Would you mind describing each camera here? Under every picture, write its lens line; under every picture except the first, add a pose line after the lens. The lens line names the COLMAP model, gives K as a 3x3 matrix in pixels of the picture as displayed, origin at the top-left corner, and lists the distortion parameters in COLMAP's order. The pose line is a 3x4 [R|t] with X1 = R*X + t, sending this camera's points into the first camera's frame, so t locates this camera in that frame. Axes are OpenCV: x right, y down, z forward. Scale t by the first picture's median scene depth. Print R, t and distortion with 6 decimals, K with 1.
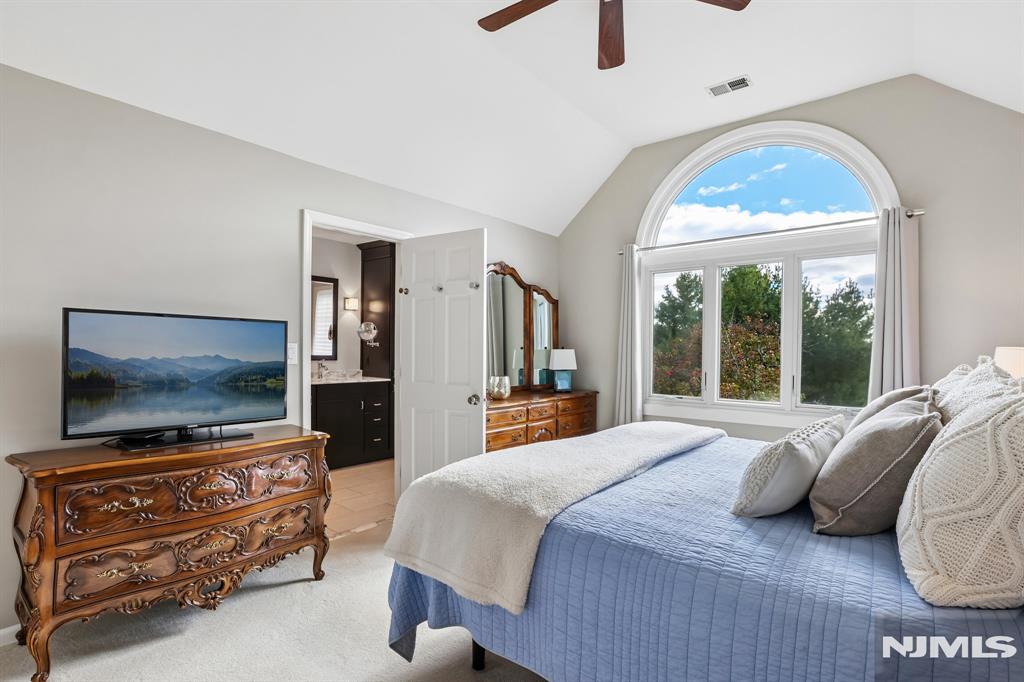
lens RADIAL K [[472.7, 0, 512.0], [0, 472.7, 341.0], [0, 0, 1]] dist [-0.023880, 0.001183]
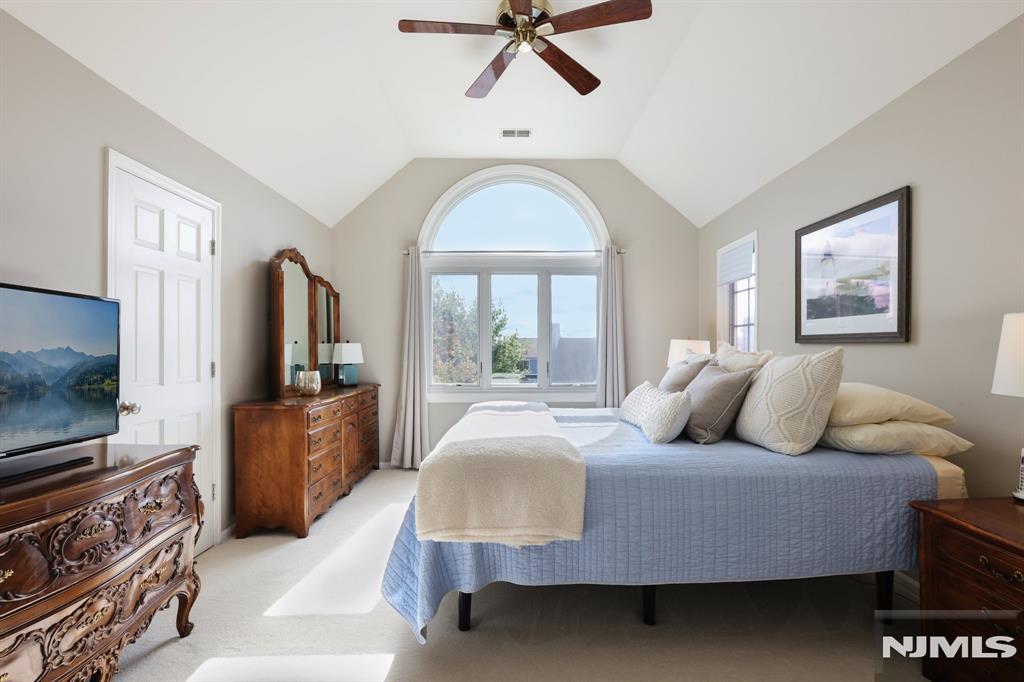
lens RADIAL K [[464.2, 0, 513.3], [0, 464.2, 330.0], [0, 0, 1]] dist [-0.022511, 0.000544]
pose [[0.776370, 0.013687, 0.630129, -0.418651], [-0.001545, 0.999803, -0.019813, 0.015198], [-0.630276, 0.014409, 0.776238, 0.056406]]
